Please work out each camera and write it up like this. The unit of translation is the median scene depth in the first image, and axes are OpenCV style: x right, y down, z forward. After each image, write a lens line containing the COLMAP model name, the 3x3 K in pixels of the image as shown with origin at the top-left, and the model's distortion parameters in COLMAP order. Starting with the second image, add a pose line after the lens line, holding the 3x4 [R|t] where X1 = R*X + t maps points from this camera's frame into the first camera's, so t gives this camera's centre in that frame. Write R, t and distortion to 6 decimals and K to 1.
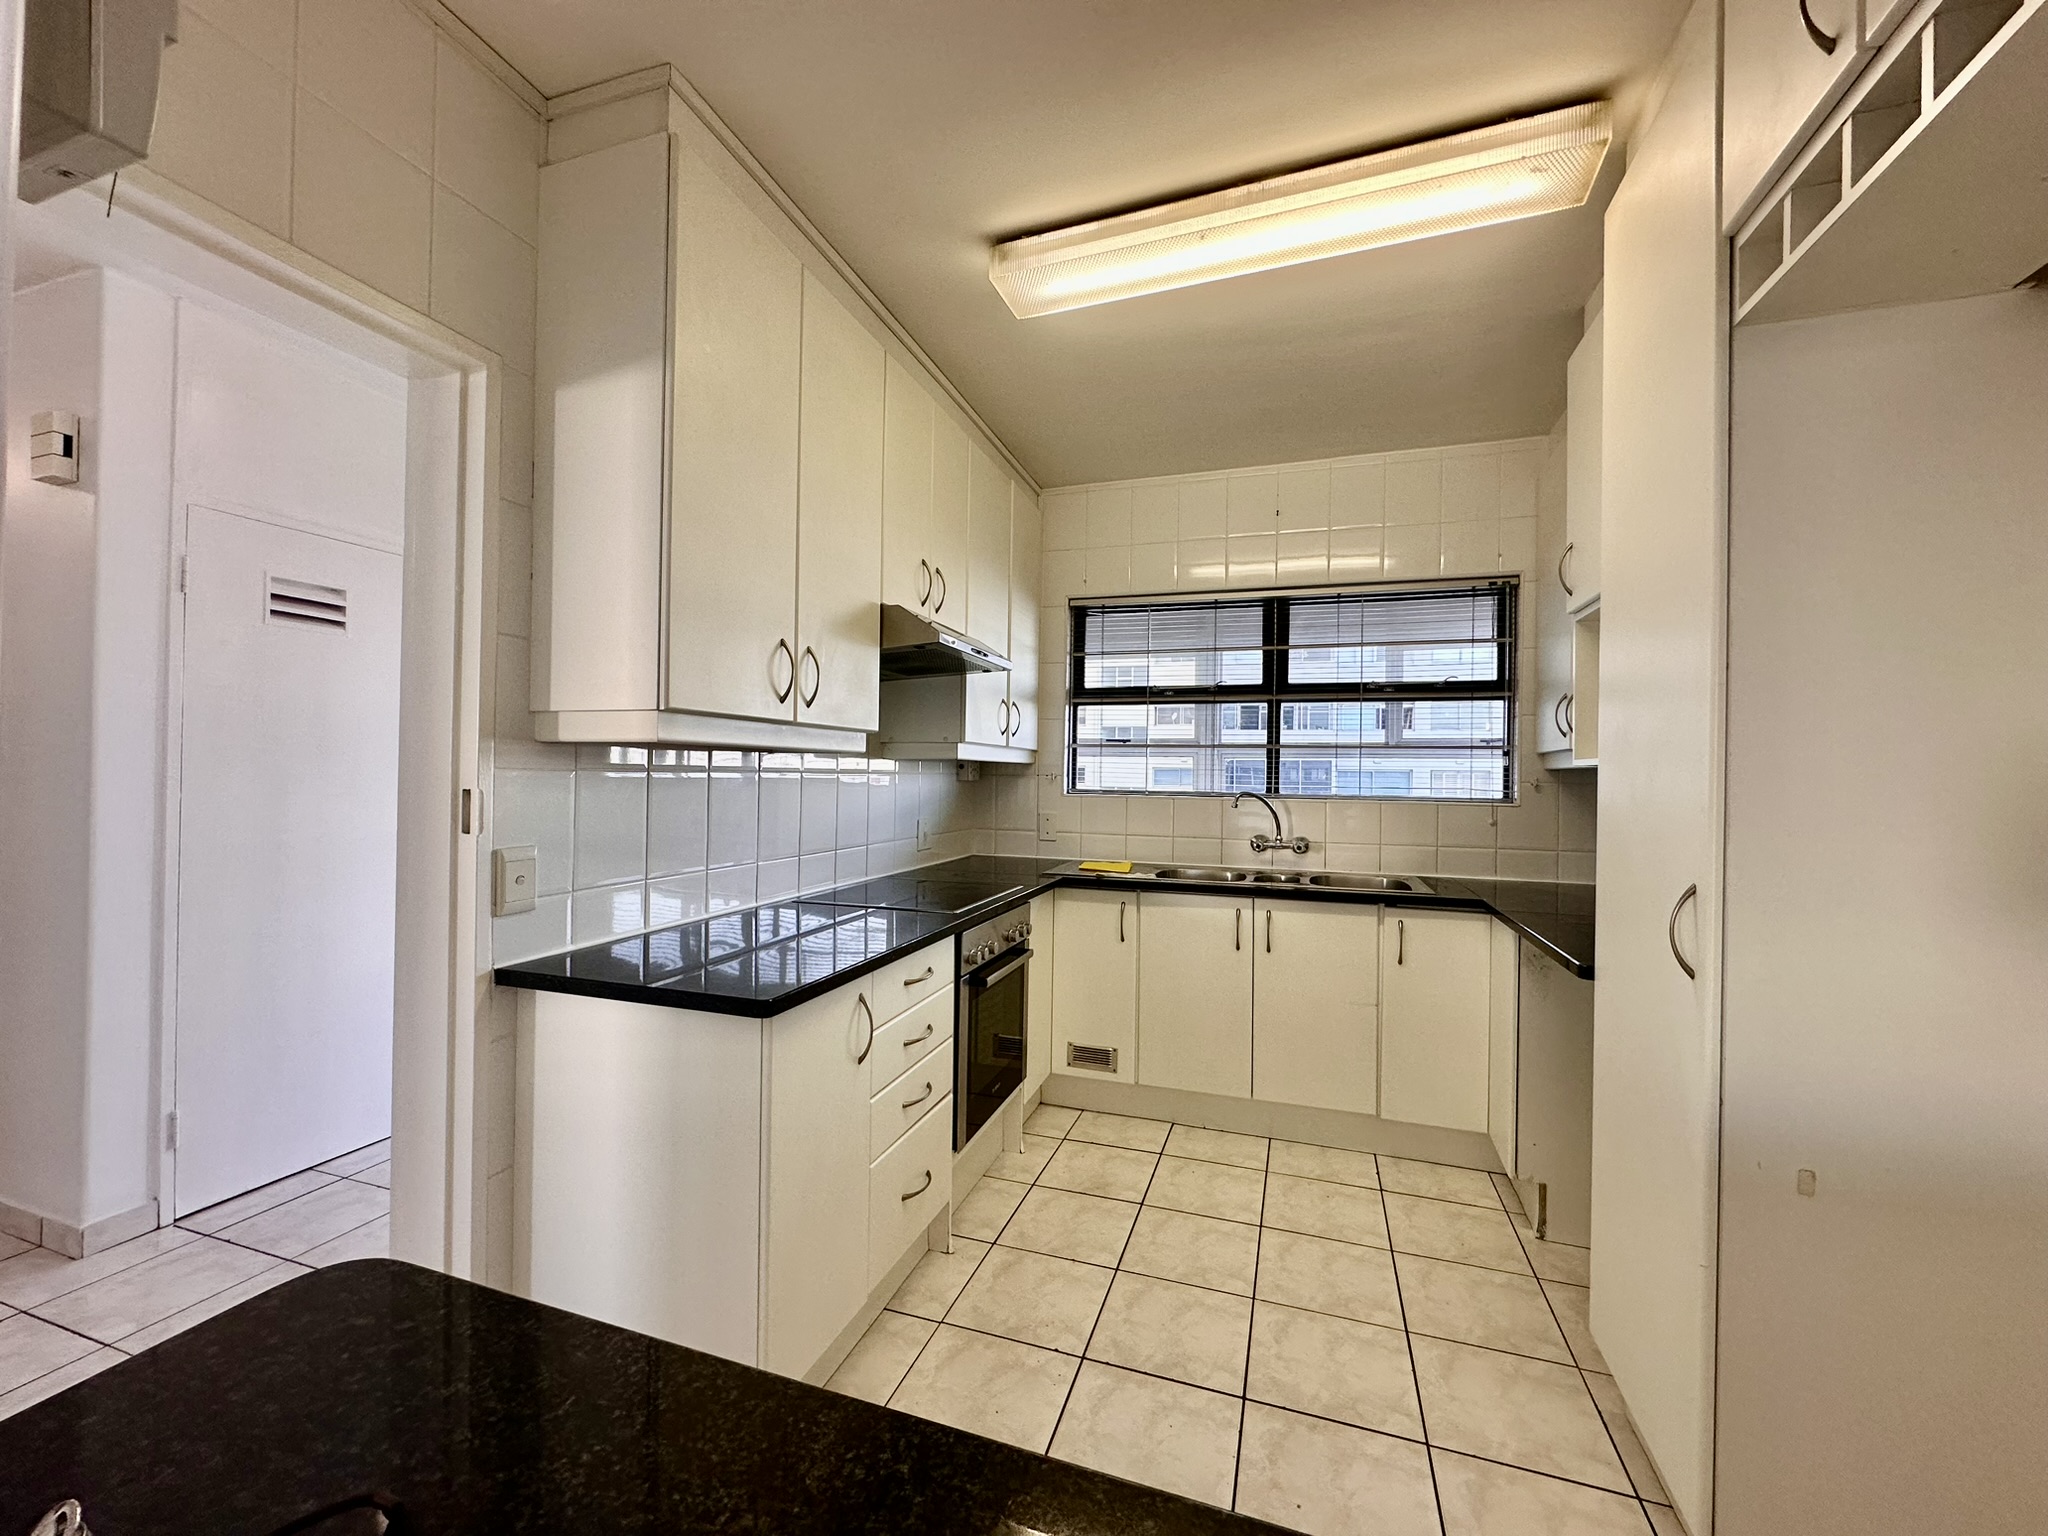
lens RADIAL K [[817.4, 0, 1027.3], [0, 817.4, 770.9], [0, 0, 1]] dist [-0.000026, 0.000160]
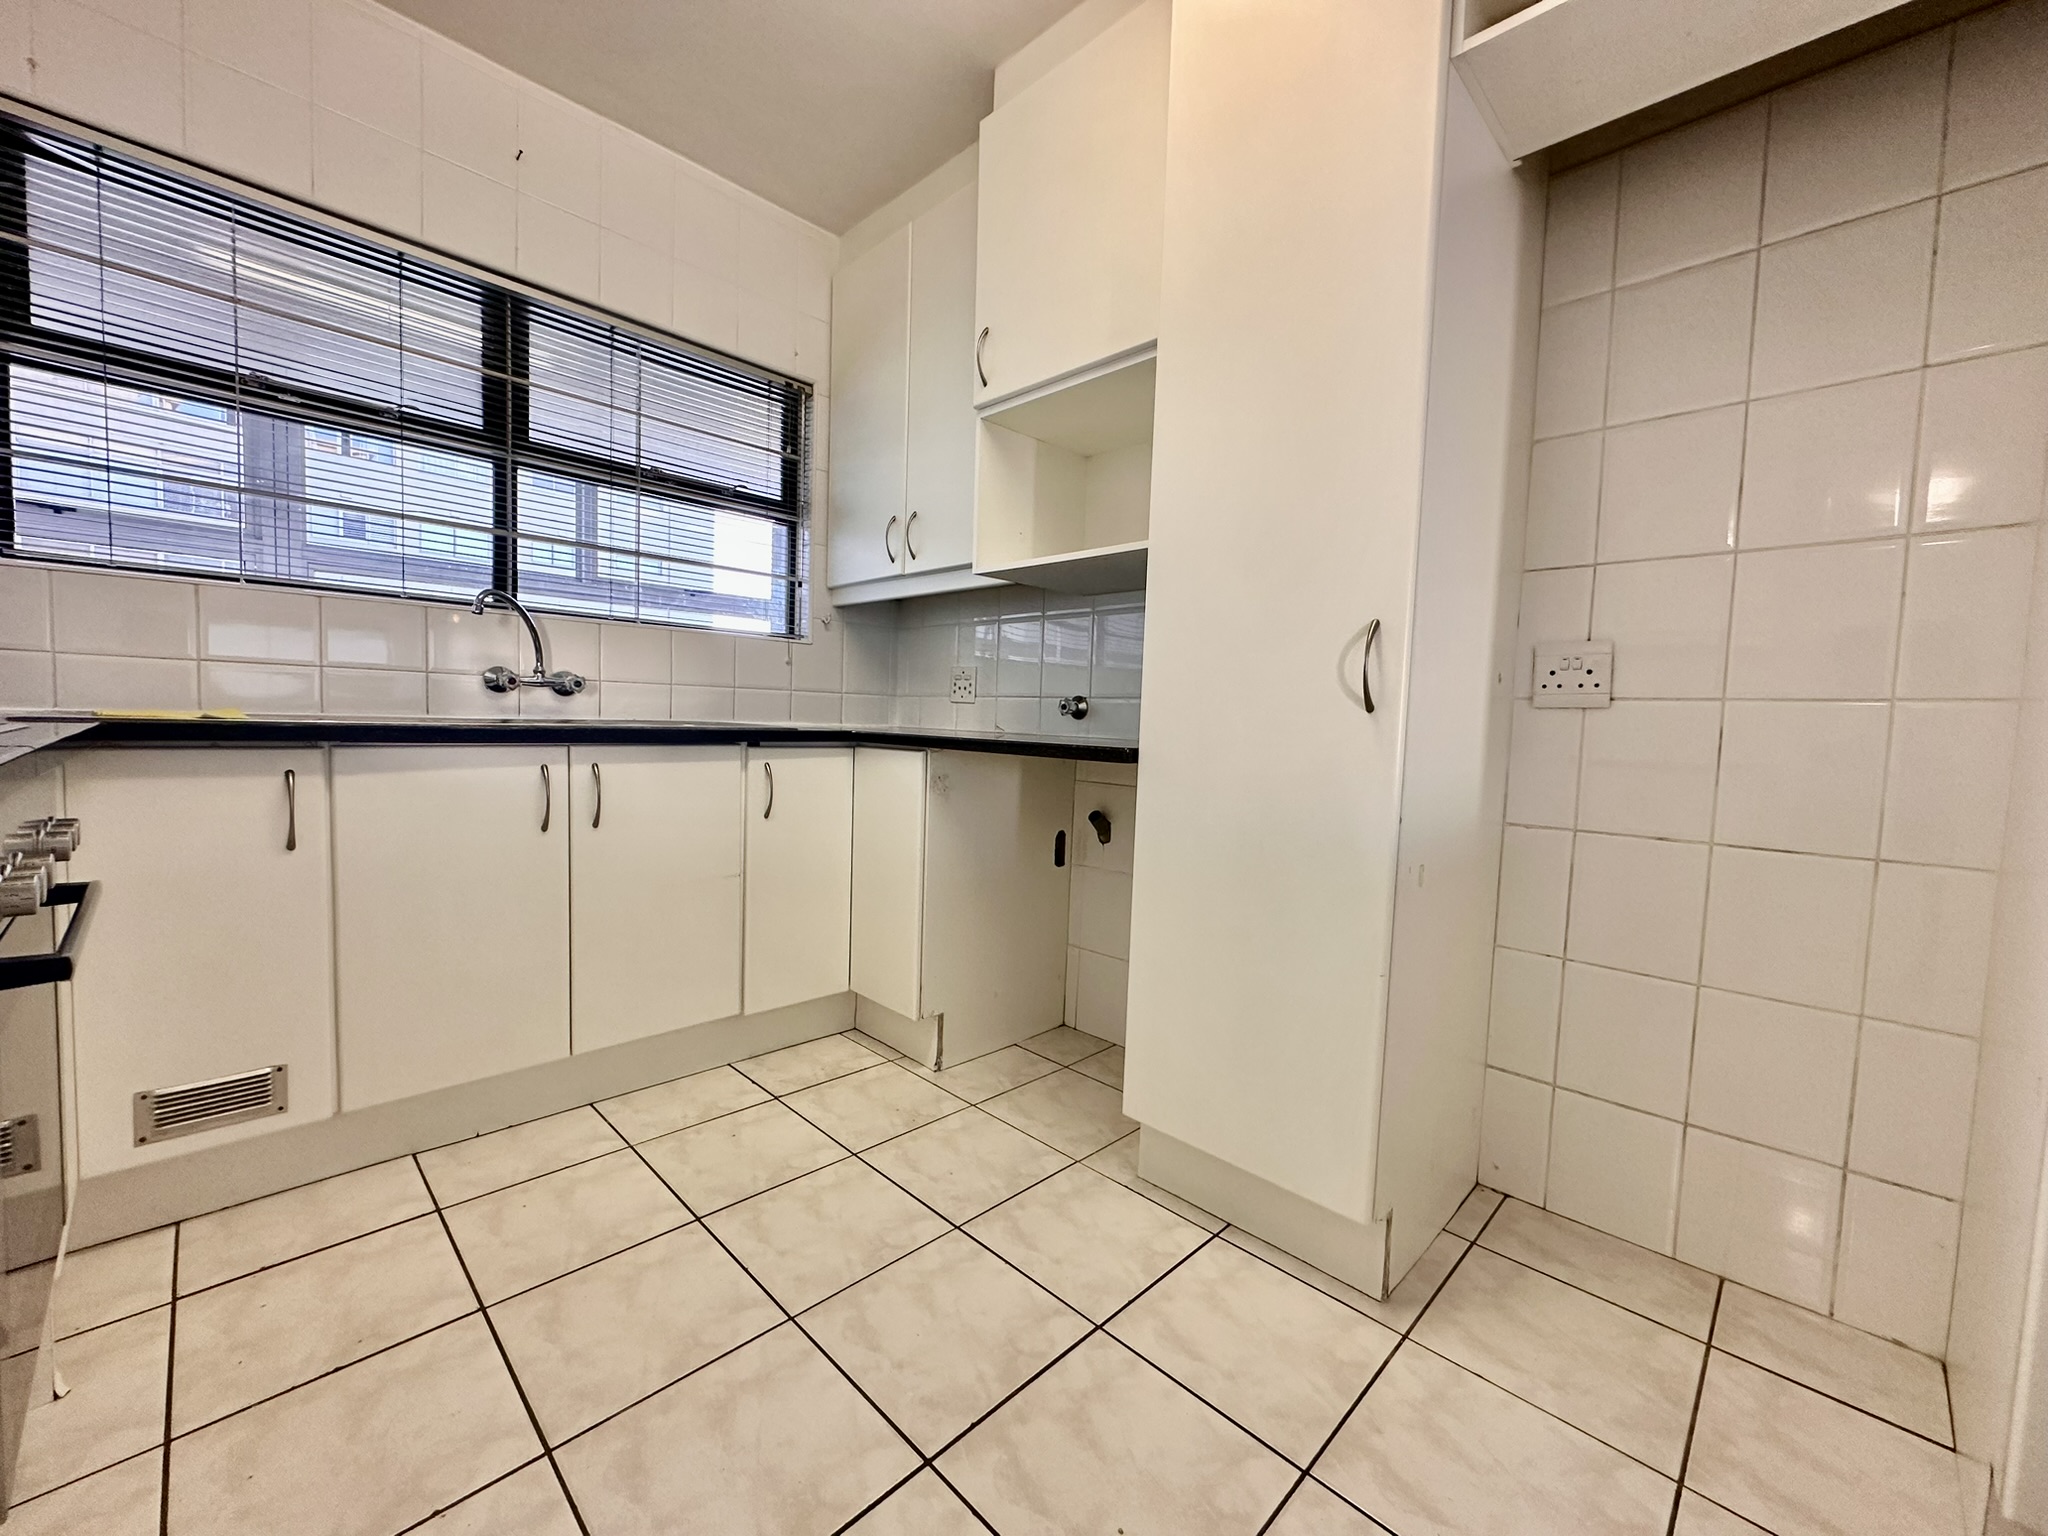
lens RADIAL K [[819.7, 0, 1024.0], [0, 819.7, 768.0], [0, 0, 1]] dist [-0.002052, 0.000120]
pose [[0.440048, -0.057646, 0.896122, -0.126281], [-0.031026, 0.996365, 0.079330, 0.104581], [-0.897438, -0.062712, 0.436660, 0.383398]]
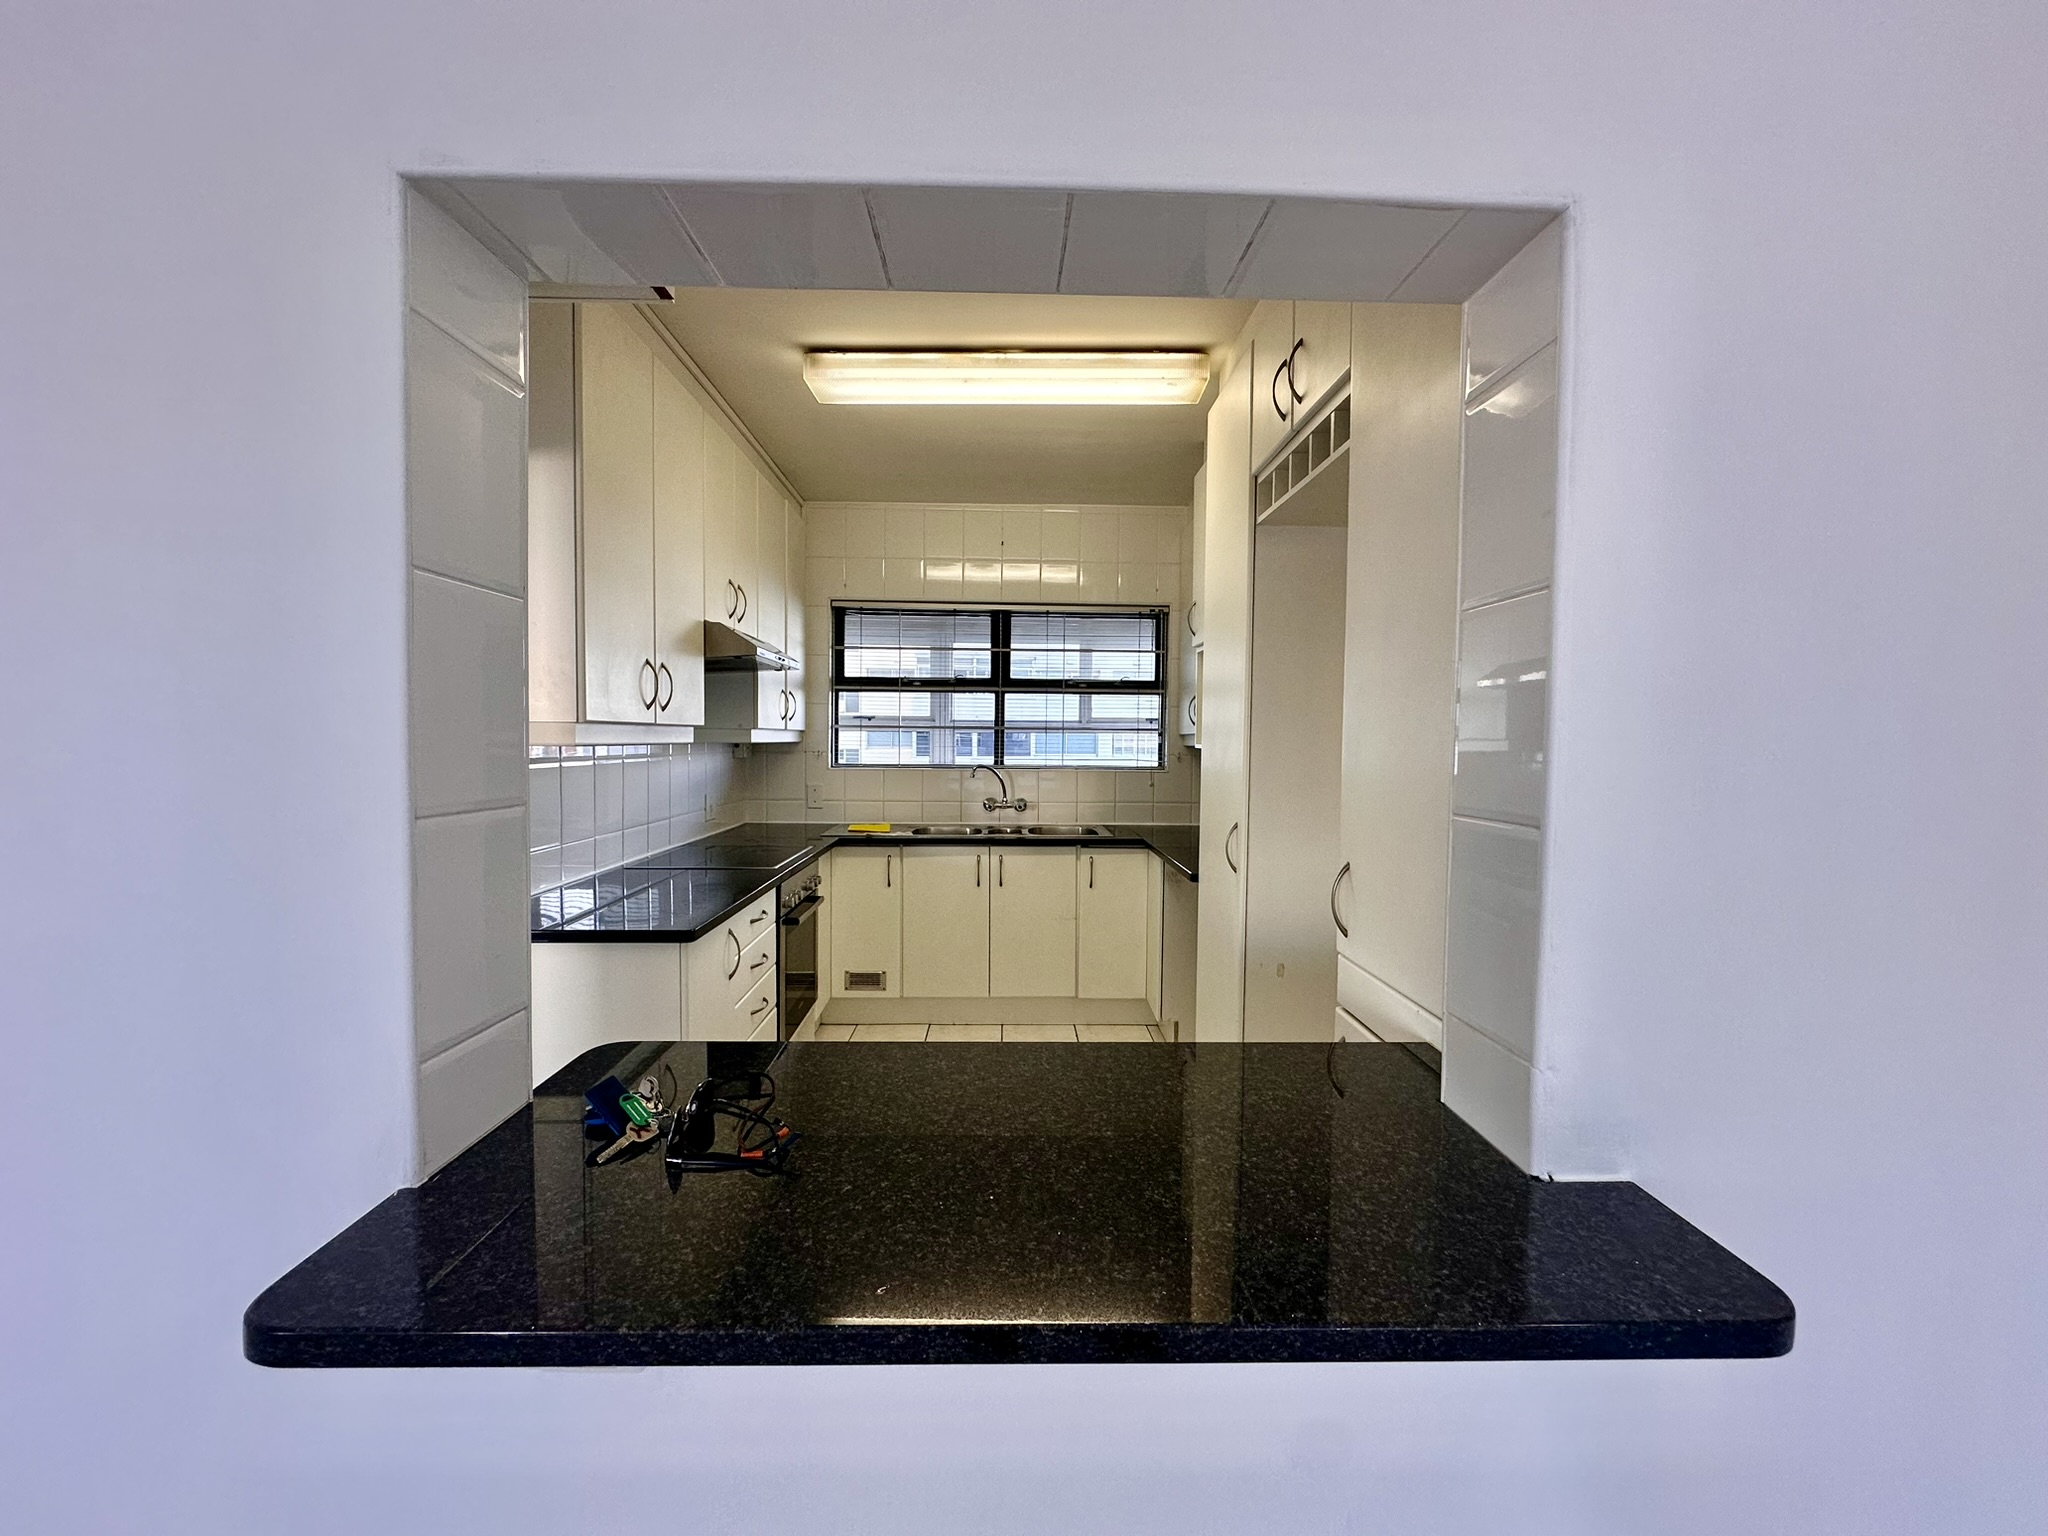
lens RADIAL K [[817.4, 0, 1027.3], [0, 817.4, 770.9], [0, 0, 1]] dist [-0.000026, 0.000160]
pose [[0.937600, -0.019730, 0.347156, -0.114357], [0.002637, 0.998764, 0.049641, -0.029674], [-0.347707, -0.045628, 0.936493, -0.235656]]
